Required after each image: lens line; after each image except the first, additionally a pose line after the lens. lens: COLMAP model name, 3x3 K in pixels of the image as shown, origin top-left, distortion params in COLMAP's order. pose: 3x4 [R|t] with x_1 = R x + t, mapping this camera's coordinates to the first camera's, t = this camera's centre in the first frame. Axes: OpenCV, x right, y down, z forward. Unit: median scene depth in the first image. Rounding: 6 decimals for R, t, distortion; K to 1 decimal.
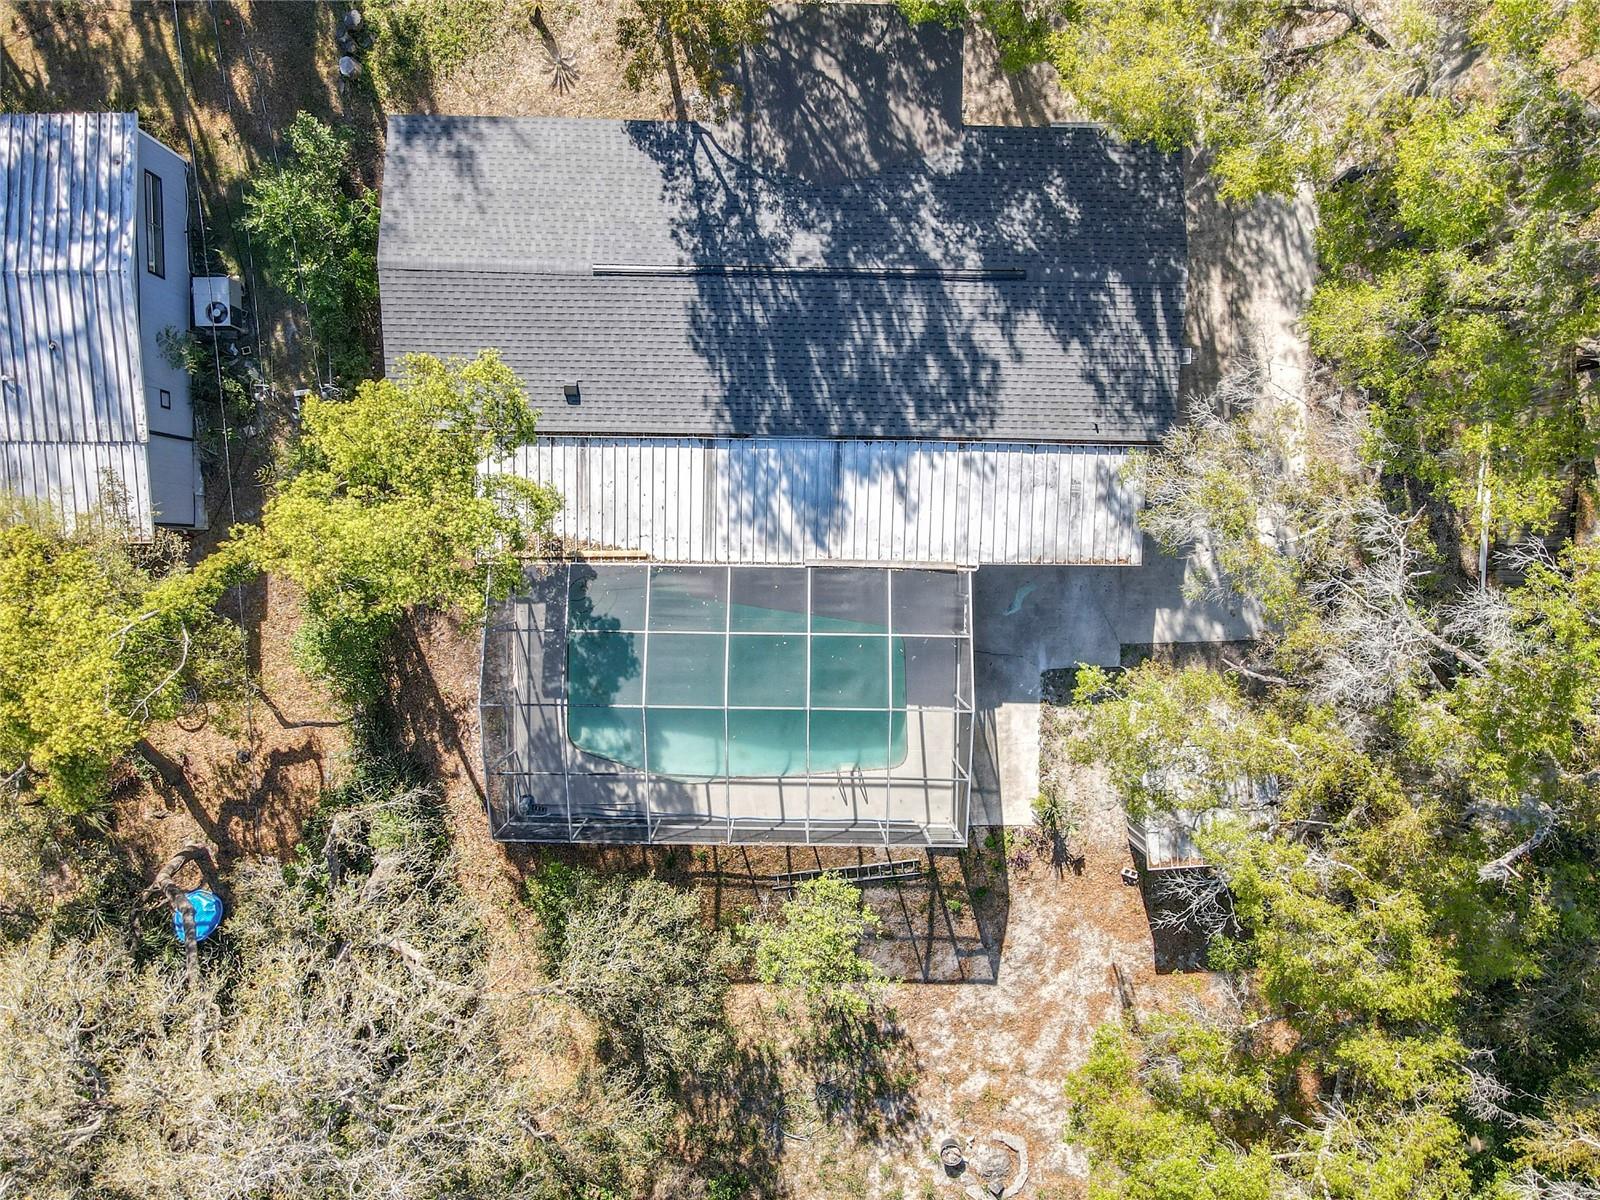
lens RADIAL K [[1147.4, 0, 800.0], [0, 1147.4, 600.0], [0, 0, 1]] dist [0.007393, -0.004482]
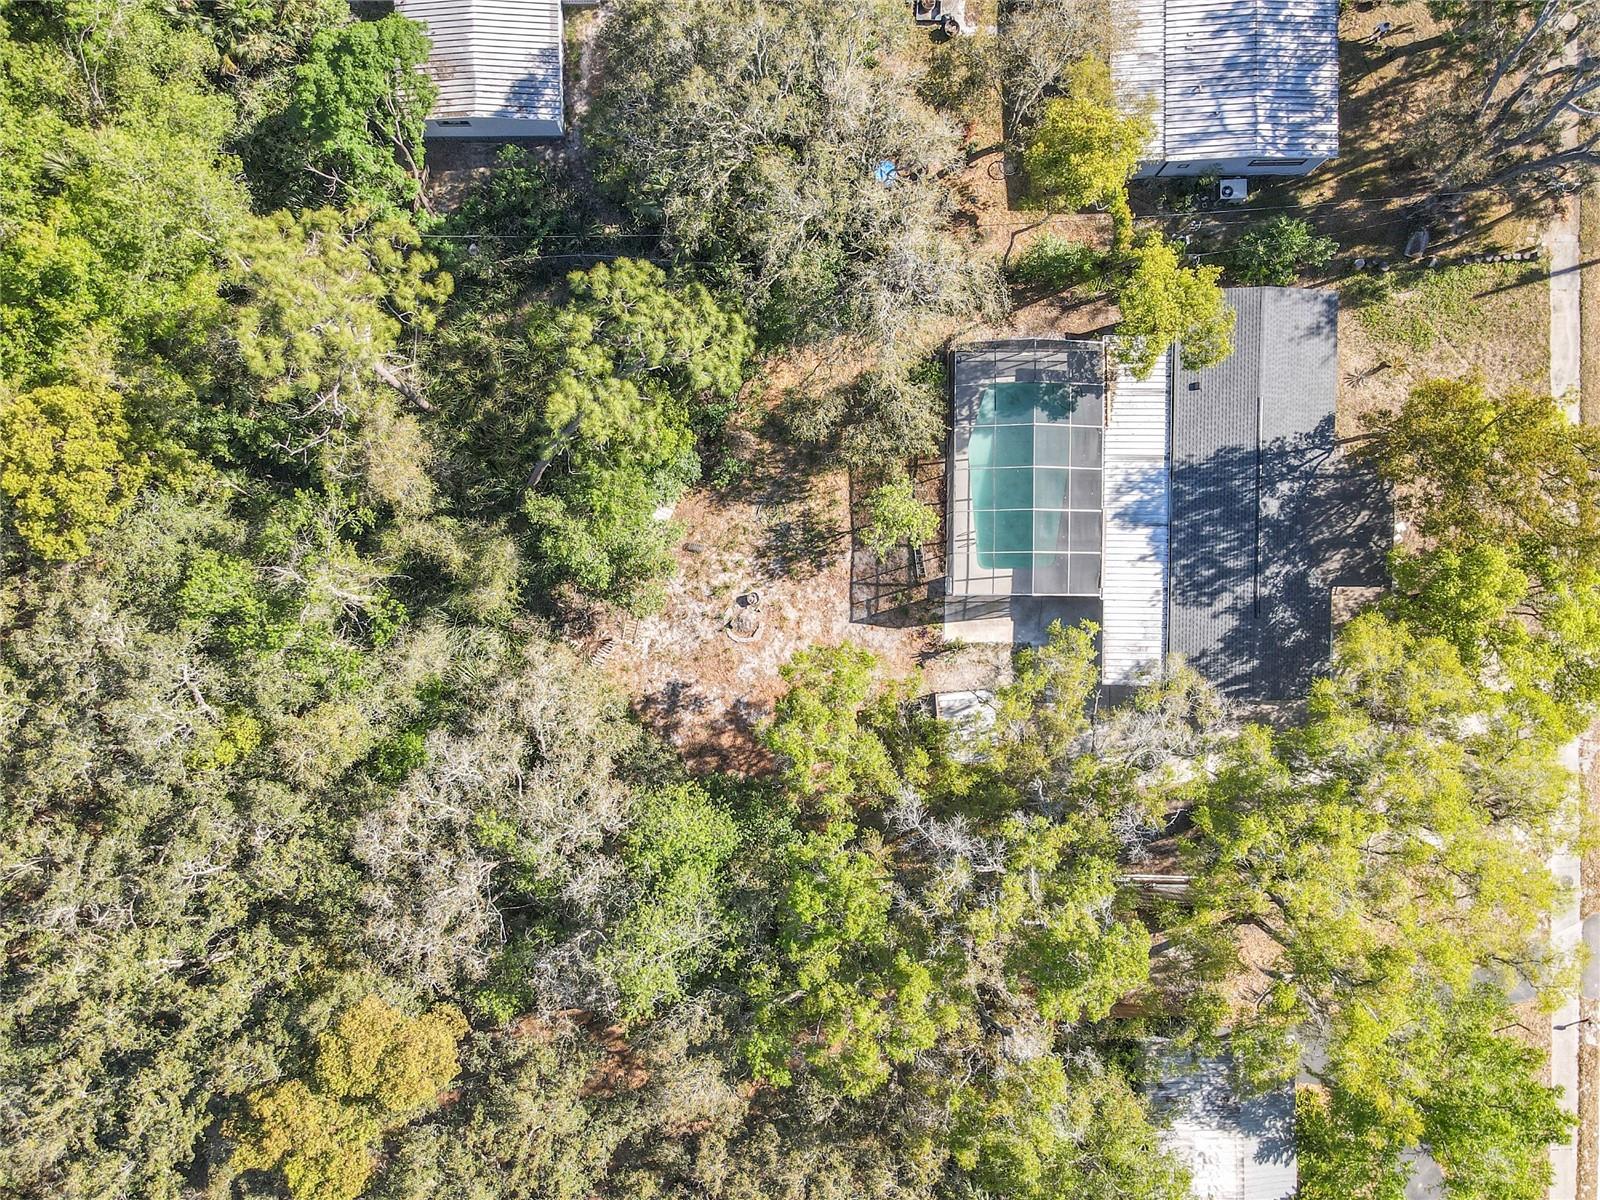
lens RADIAL K [[1140.4, 0, 799.4], [0, 1140.4, 606.6], [0, 0, 1]] dist [0.007504, 0.001431]
pose [[0.006580, 0.999834, 0.016986, 0.132672], [-0.999691, 0.006984, -0.023853, 0.524327], [-0.023968, -0.016824, 0.999571, -0.895134]]
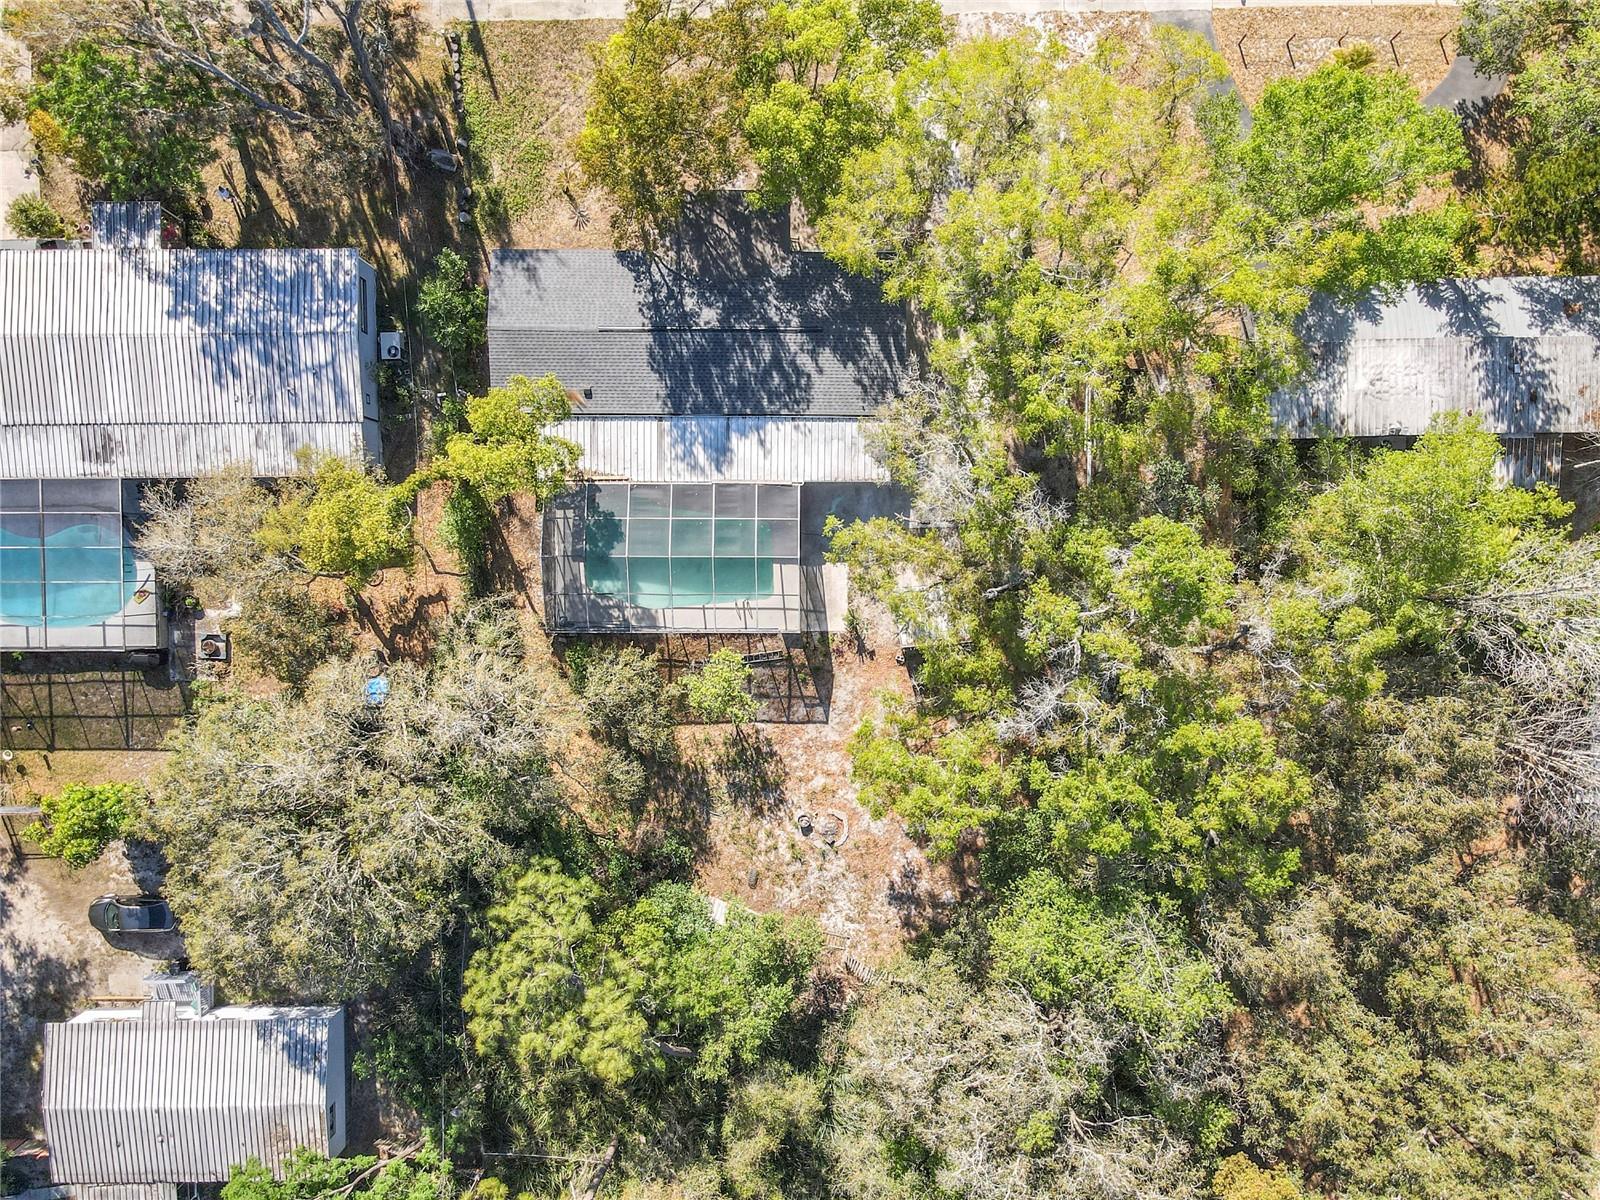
lens RADIAL K [[1141.3, 0, 792.0], [0, 1141.3, 599.0], [0, 0, 1]] dist [-0.013053, 0.054526]
pose [[0.999949, -0.009190, -0.004128, 0.143240], [0.009172, 0.999948, -0.004378, 0.171253], [0.004168, 0.004340, 0.999982, -0.880503]]
